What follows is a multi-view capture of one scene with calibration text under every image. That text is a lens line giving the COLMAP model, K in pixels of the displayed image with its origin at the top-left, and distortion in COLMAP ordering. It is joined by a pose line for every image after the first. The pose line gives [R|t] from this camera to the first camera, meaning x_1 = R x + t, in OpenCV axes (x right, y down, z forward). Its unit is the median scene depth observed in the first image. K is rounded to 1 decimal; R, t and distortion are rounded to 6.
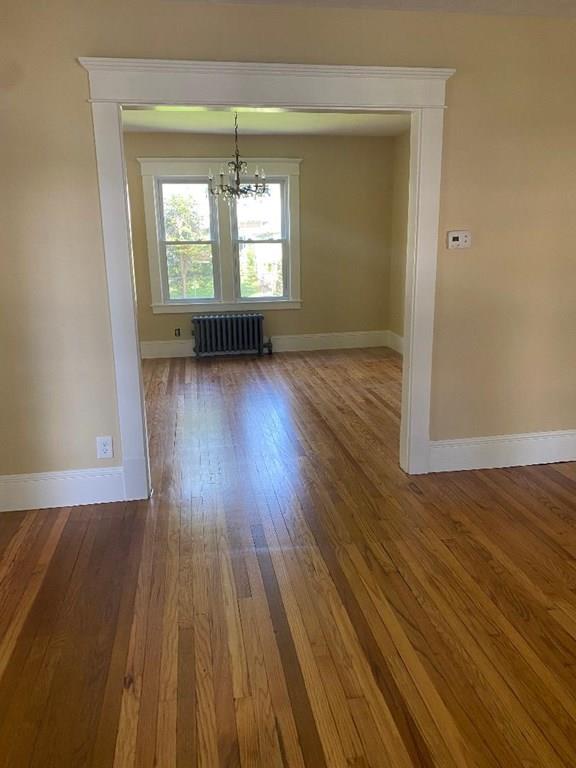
lens RADIAL K [[571.2, 0, 288.0], [0, 571.2, 384.0], [0, 0, 1]] dist [-0.002217, -0.041147]
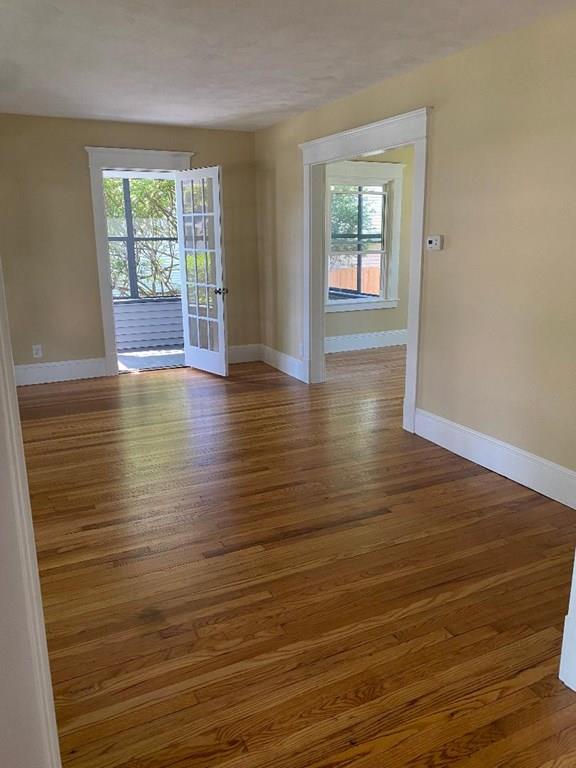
lens RADIAL K [[583.5, 0, 289.3], [0, 583.5, 375.1], [0, 0, 1]] dist [0.001744, 0.005509]
pose [[0.283974, 0.238771, -0.928627, 1.552418], [-0.233262, 0.956604, 0.174633, -0.140653], [0.930026, 0.167022, 0.327347, 0.389740]]
